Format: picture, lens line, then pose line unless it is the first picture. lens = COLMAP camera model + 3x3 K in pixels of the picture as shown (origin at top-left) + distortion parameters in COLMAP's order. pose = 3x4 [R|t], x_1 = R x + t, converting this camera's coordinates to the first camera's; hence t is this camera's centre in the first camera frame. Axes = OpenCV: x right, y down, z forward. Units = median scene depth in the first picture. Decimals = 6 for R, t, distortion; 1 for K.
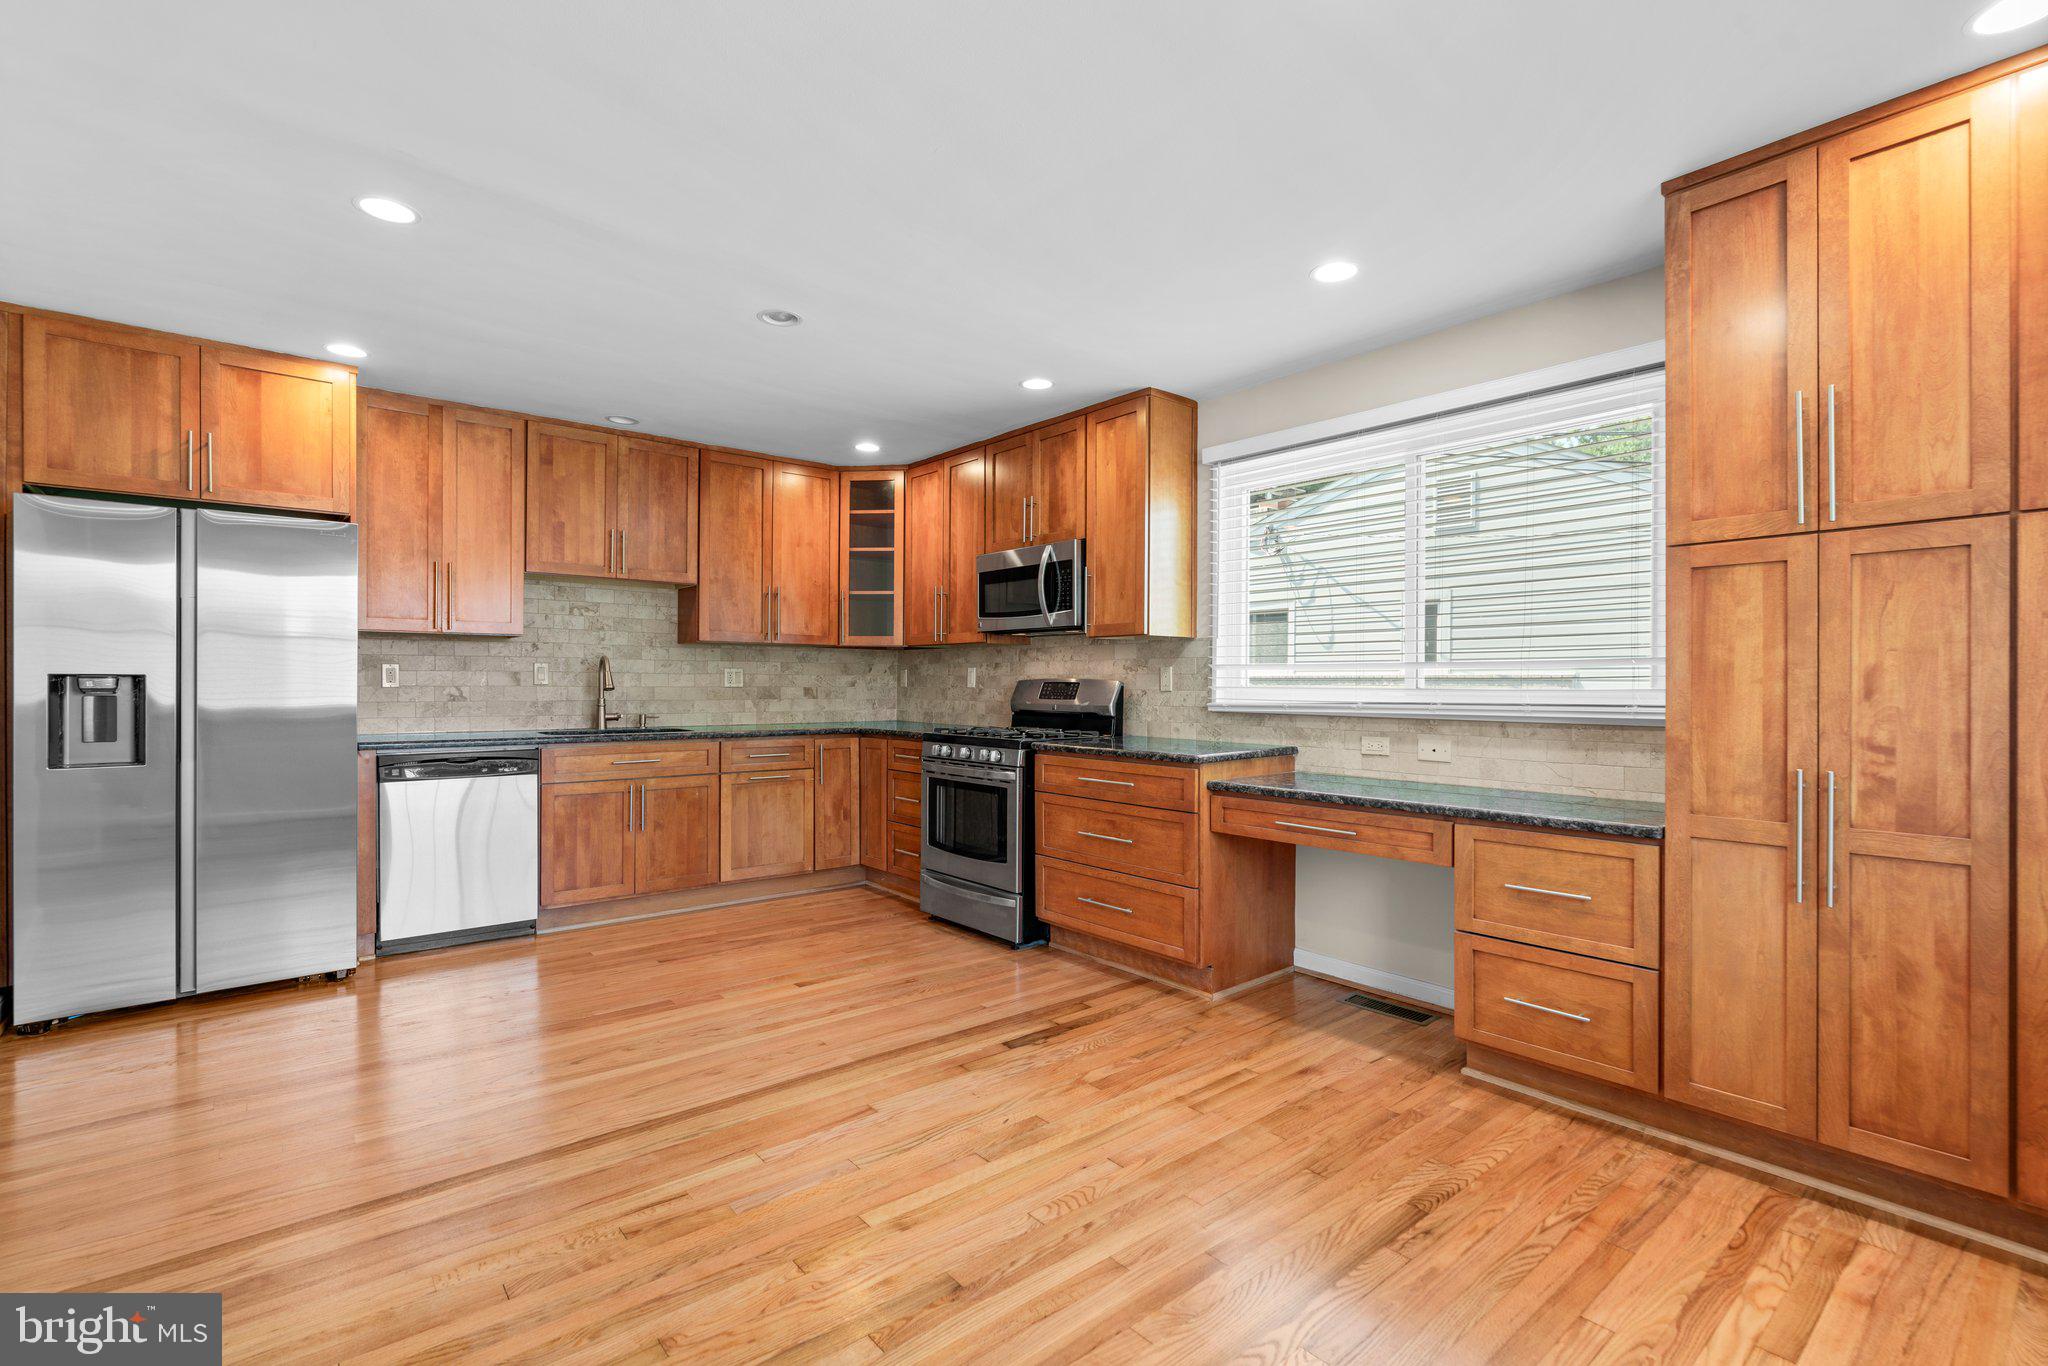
lens RADIAL K [[926.9, 0, 1027.4], [0, 926.9, 695.2], [0, 0, 1]] dist [-0.017583, 0.010203]
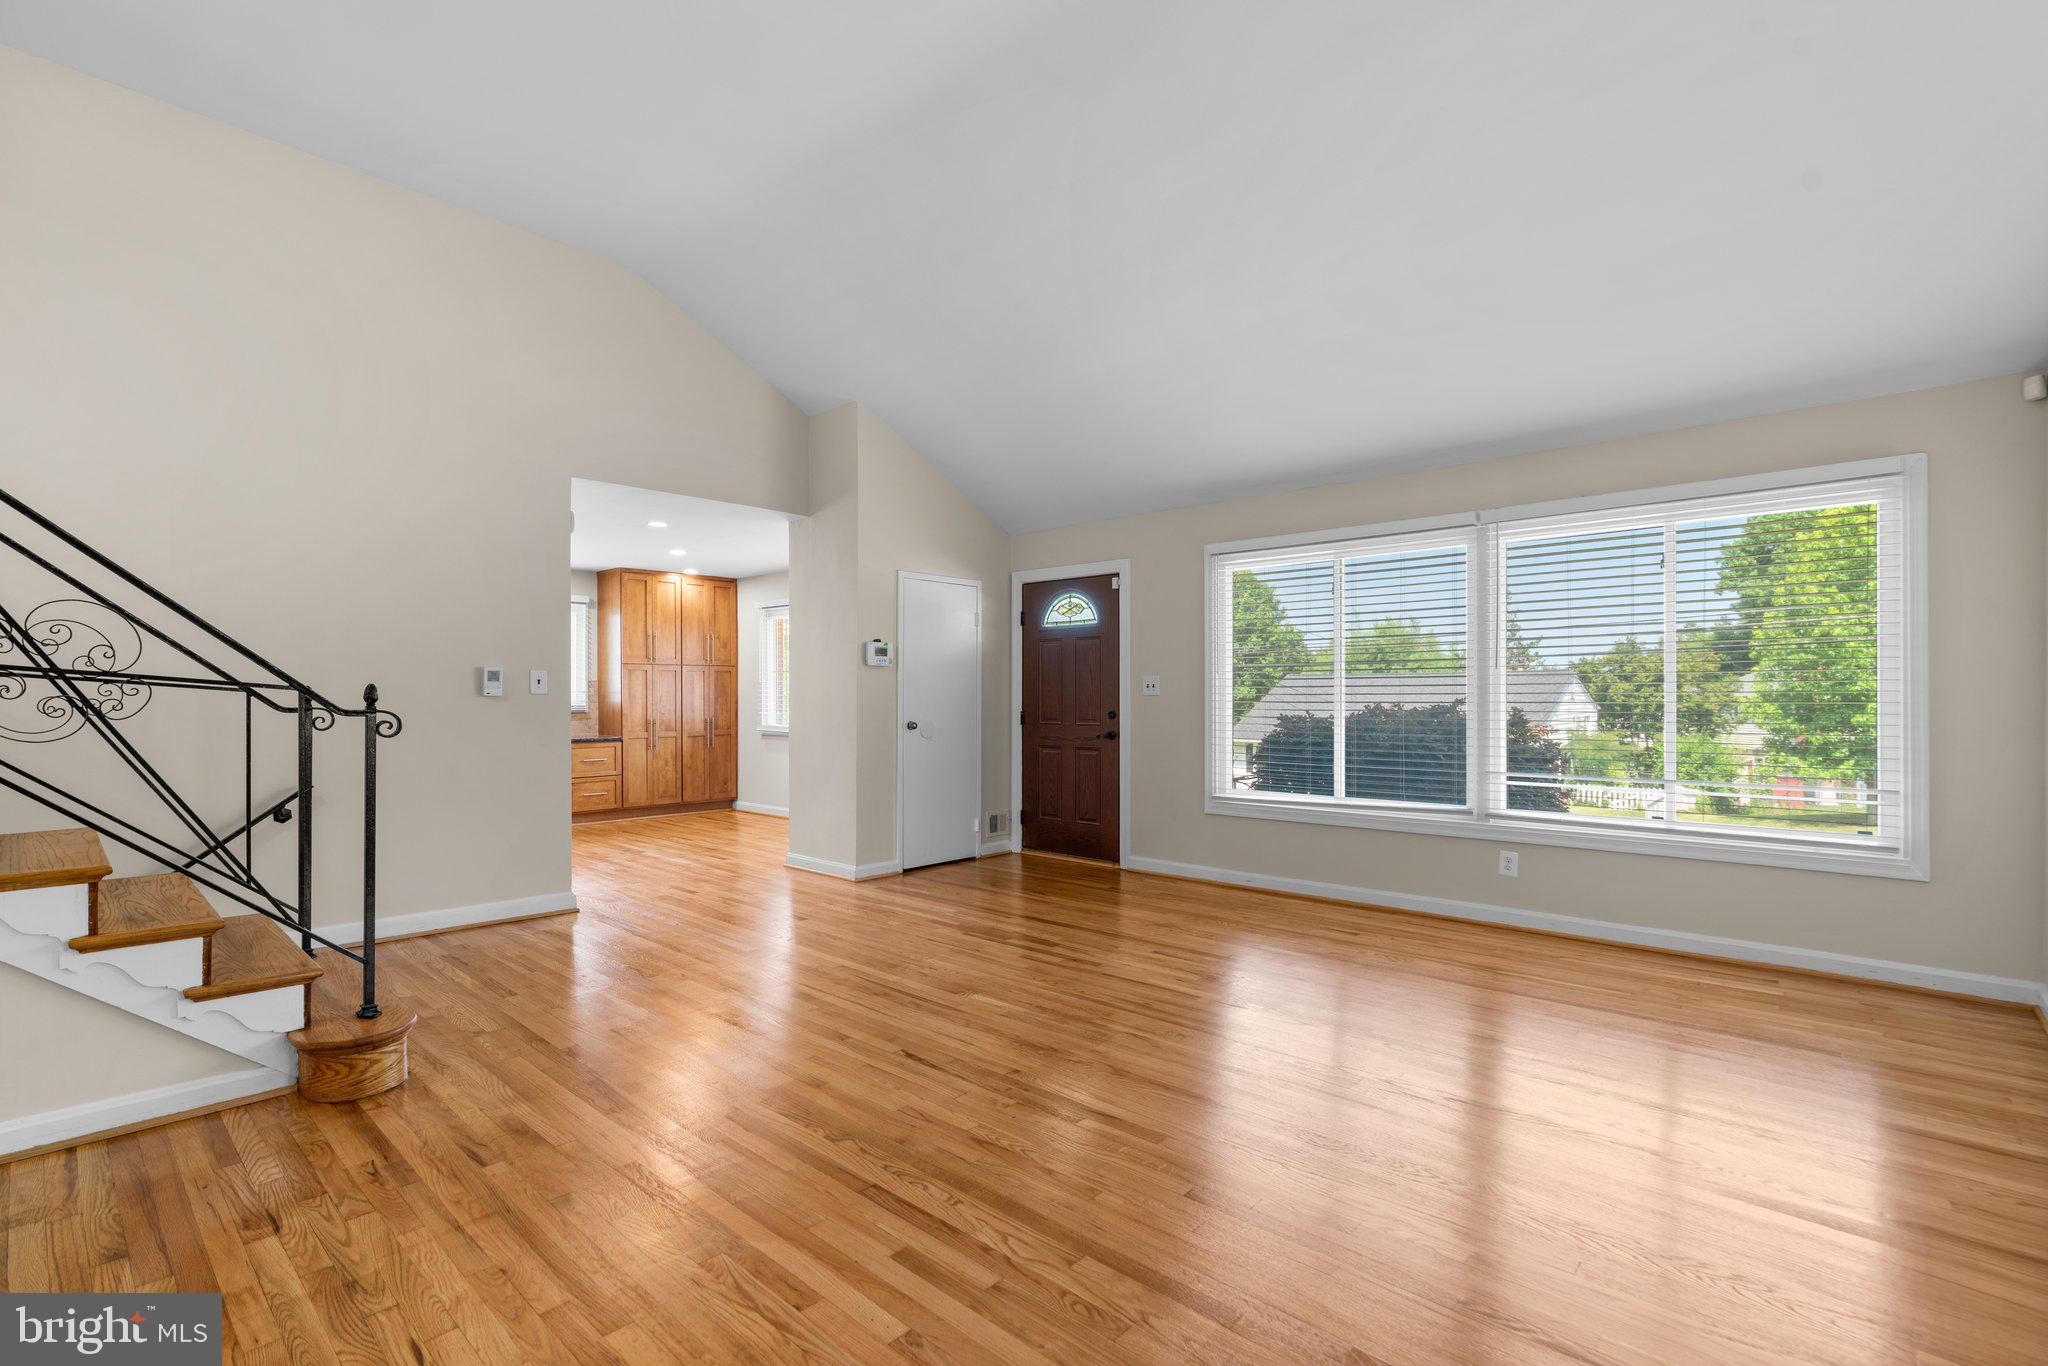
lens RADIAL K [[926.9, 0, 1027.4], [0, 926.9, 695.2], [0, 0, 1]] dist [-0.017583, 0.010203]
pose [[-0.137024, -0.000701, 0.990567, -1.967118], [0.011403, 0.999932, 0.002285, -0.011167], [-0.990502, 0.011608, -0.137007, -0.083599]]
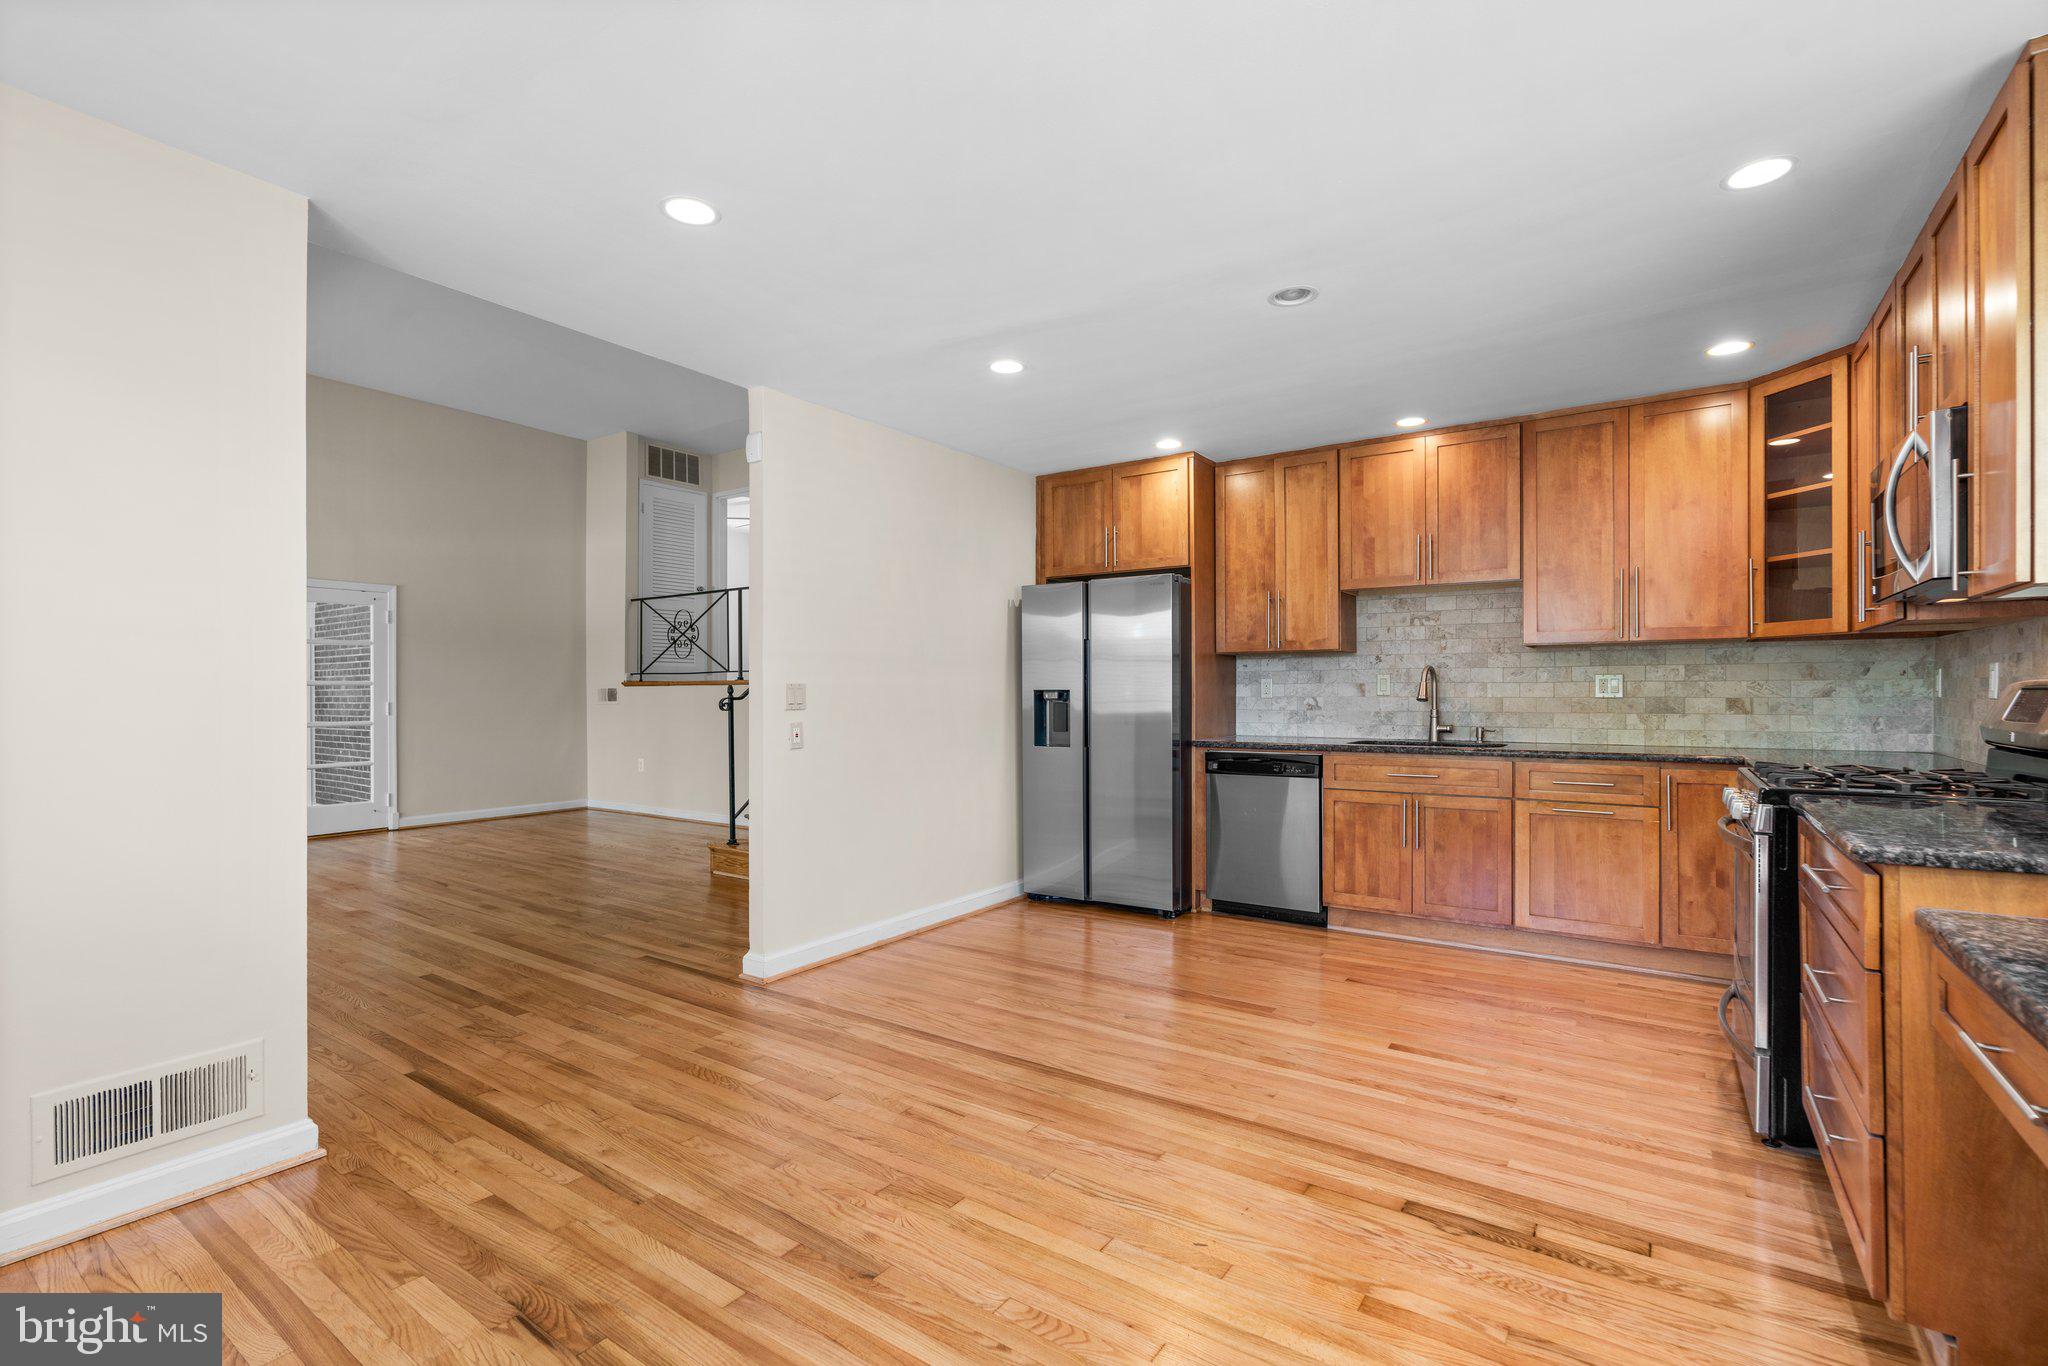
lens RADIAL K [[926.9, 0, 1027.4], [0, 926.9, 695.2], [0, 0, 1]] dist [-0.017583, 0.010203]
pose [[0.262121, -0.002551, -0.965032, 0.443645], [-0.008725, 0.999949, -0.005013, -0.003406], [0.964996, 0.009734, 0.262085, 0.407008]]
